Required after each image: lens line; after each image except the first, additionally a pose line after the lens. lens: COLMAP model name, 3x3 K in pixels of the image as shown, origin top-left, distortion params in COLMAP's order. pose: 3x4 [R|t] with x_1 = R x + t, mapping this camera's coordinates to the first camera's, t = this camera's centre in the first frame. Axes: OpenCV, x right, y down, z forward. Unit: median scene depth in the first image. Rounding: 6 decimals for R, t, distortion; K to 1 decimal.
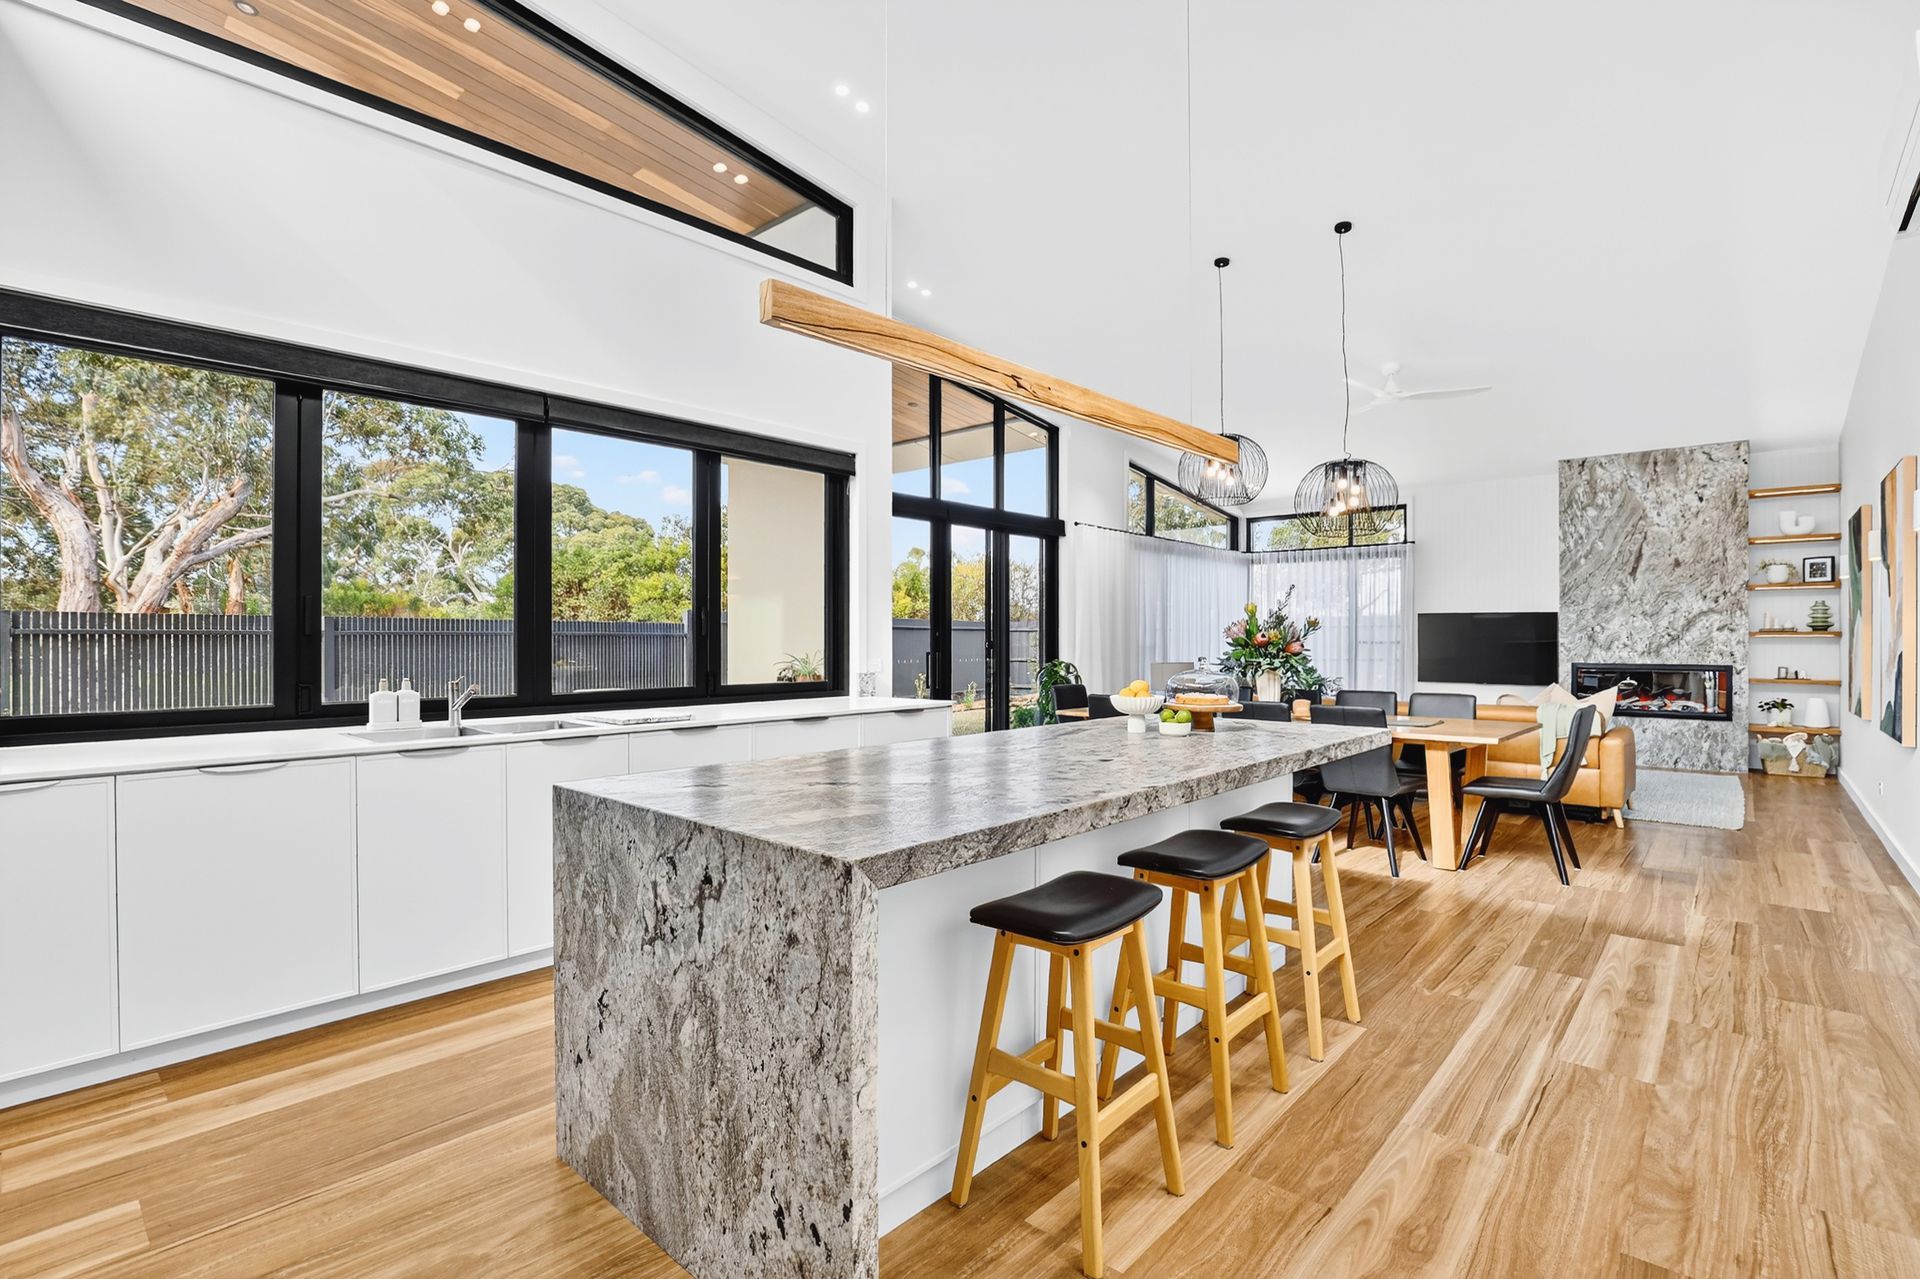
lens RADIAL K [[897.7, 0, 949.4], [0, 897.7, 639.8], [0, 0, 1]] dist [-0.044752, 0.008938]
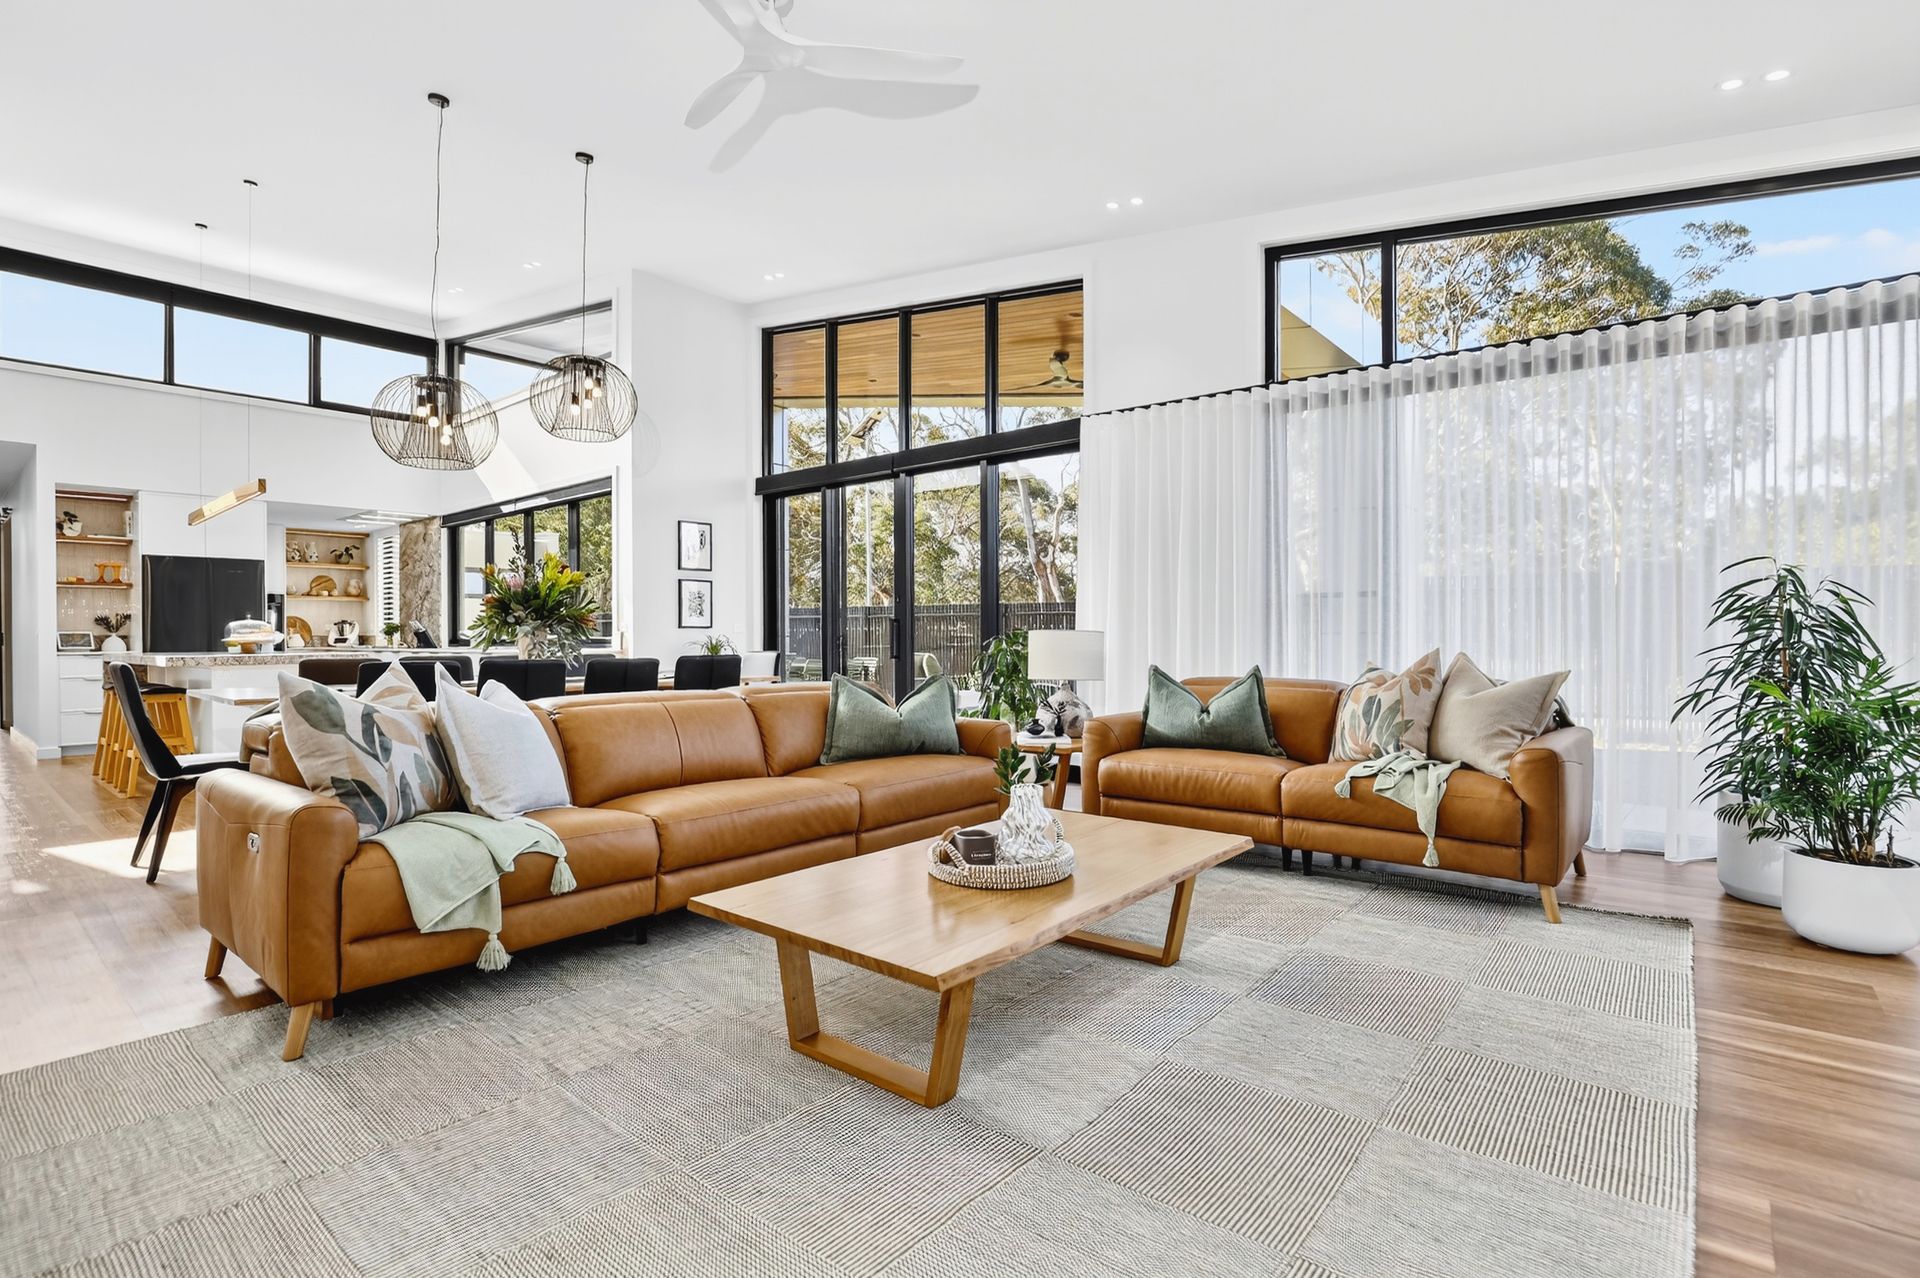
lens RADIAL K [[897.7, 0, 949.4], [0, 897.7, 639.3], [0, 0, 1]] dist [-0.044752, 0.008938]
pose [[0.045690, 0.005488, -0.998941, 0.839163], [0.004287, 0.999975, 0.005690, 0.027275], [0.998946, -0.004542, 0.045666, 0.935582]]
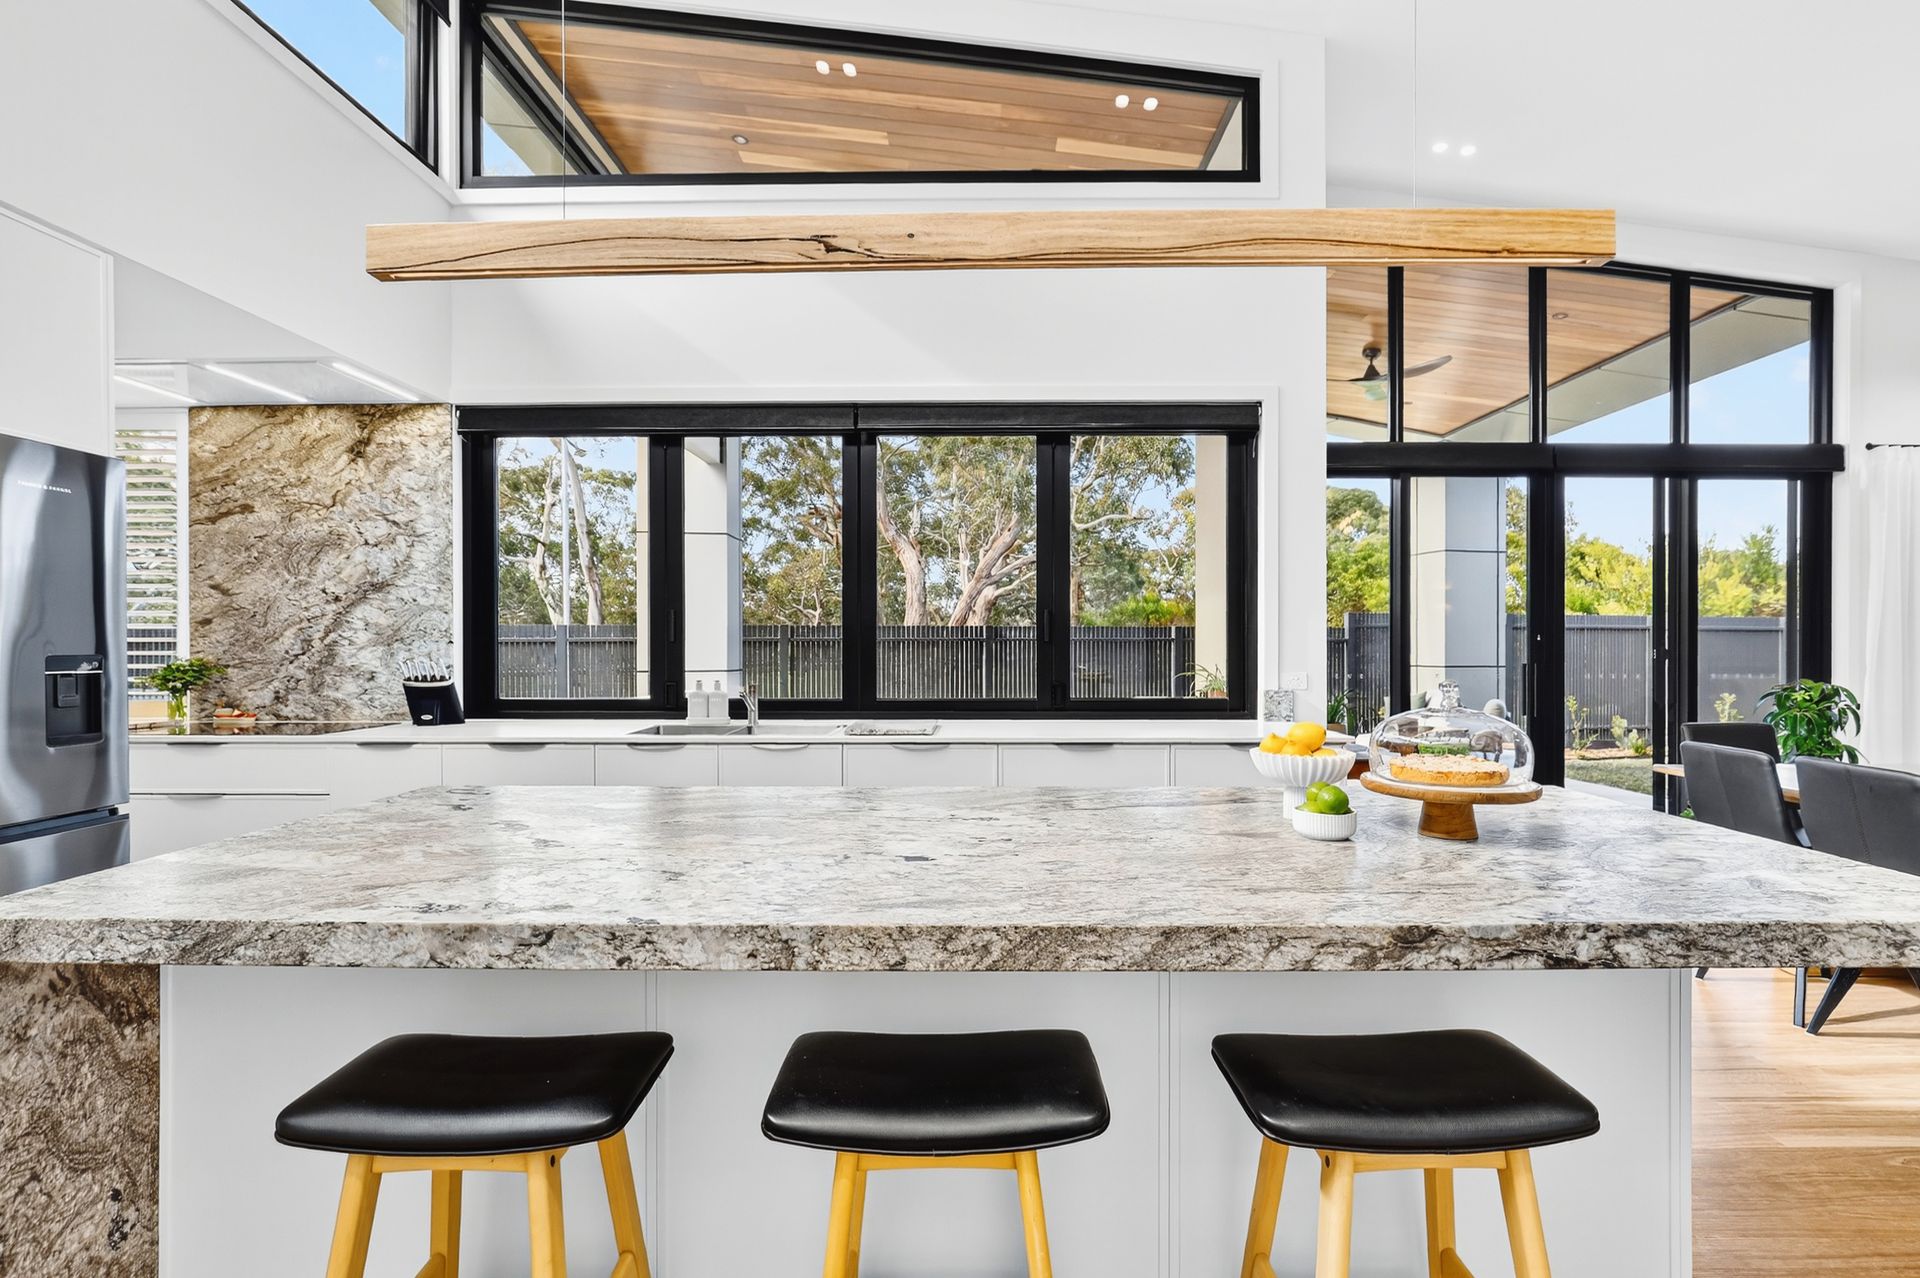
lens RADIAL K [[893.1, 0, 971.1], [0, 893.1, 653.1], [0, 0, 1]] dist [-0.015499, 0.000804]
pose [[0.668582, 0.006983, -0.743605, 0.190444], [-0.000659, 0.999961, 0.008798, -0.000415], [0.743638, -0.005393, 0.668561, 0.199062]]
